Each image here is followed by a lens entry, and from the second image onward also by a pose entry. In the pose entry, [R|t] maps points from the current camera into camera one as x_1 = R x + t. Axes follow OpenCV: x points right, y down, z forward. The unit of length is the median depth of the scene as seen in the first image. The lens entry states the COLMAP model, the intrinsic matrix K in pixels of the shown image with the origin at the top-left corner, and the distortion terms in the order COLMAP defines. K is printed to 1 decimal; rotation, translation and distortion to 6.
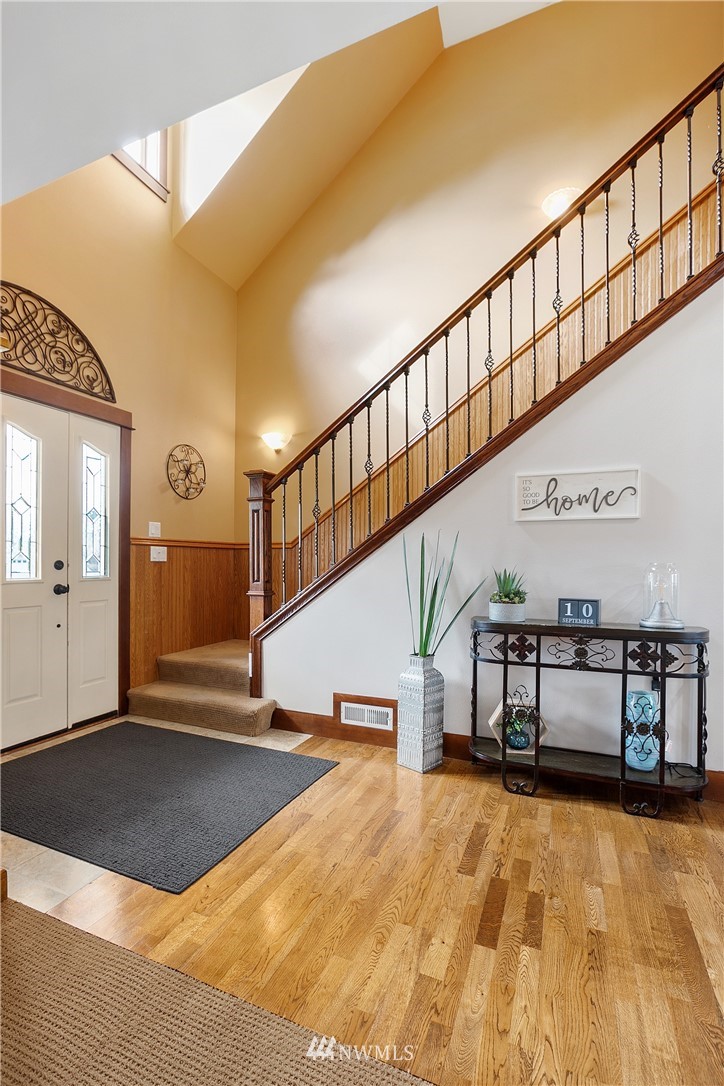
lens RADIAL K [[491.3, 0, 362.1], [0, 491.3, 566.5], [0, 0, 1]] dist [-0.006709, 0.000863]
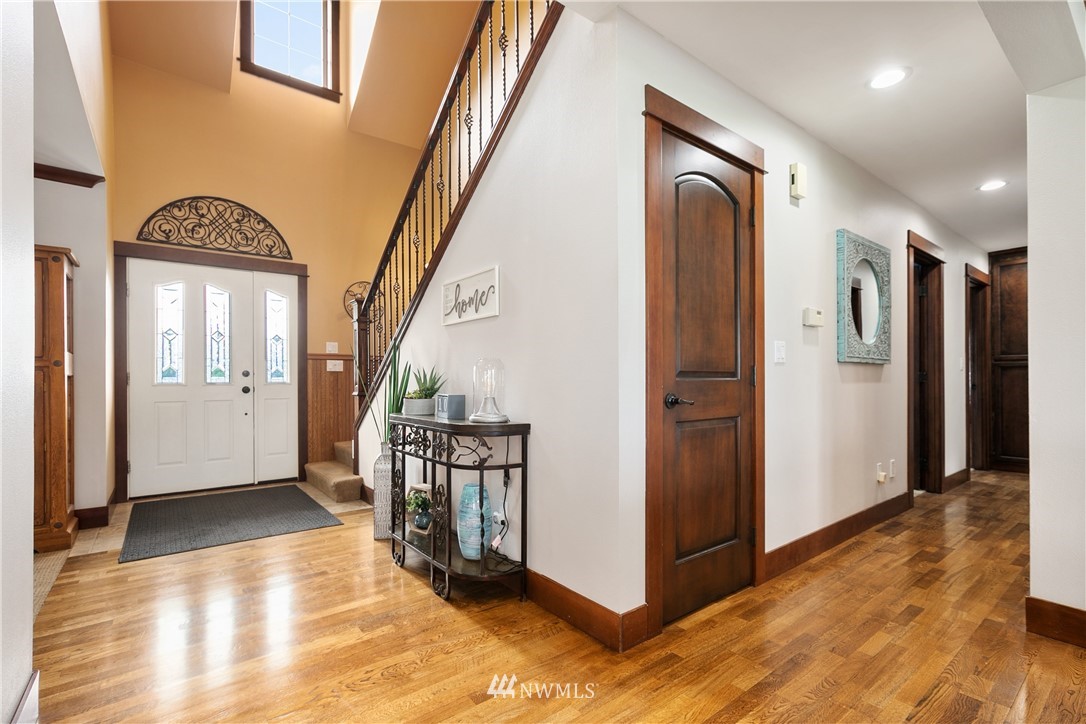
lens RADIAL K [[491.3, 0, 543.9], [0, 491.3, 382.5], [0, 0, 1]] dist [-0.006709, 0.000863]
pose [[0.875385, -0.007994, -0.483361, 0.915712], [0.007367, 0.999968, -0.003195, 0.035531], [0.483371, -0.000764, 0.875415, 0.124483]]
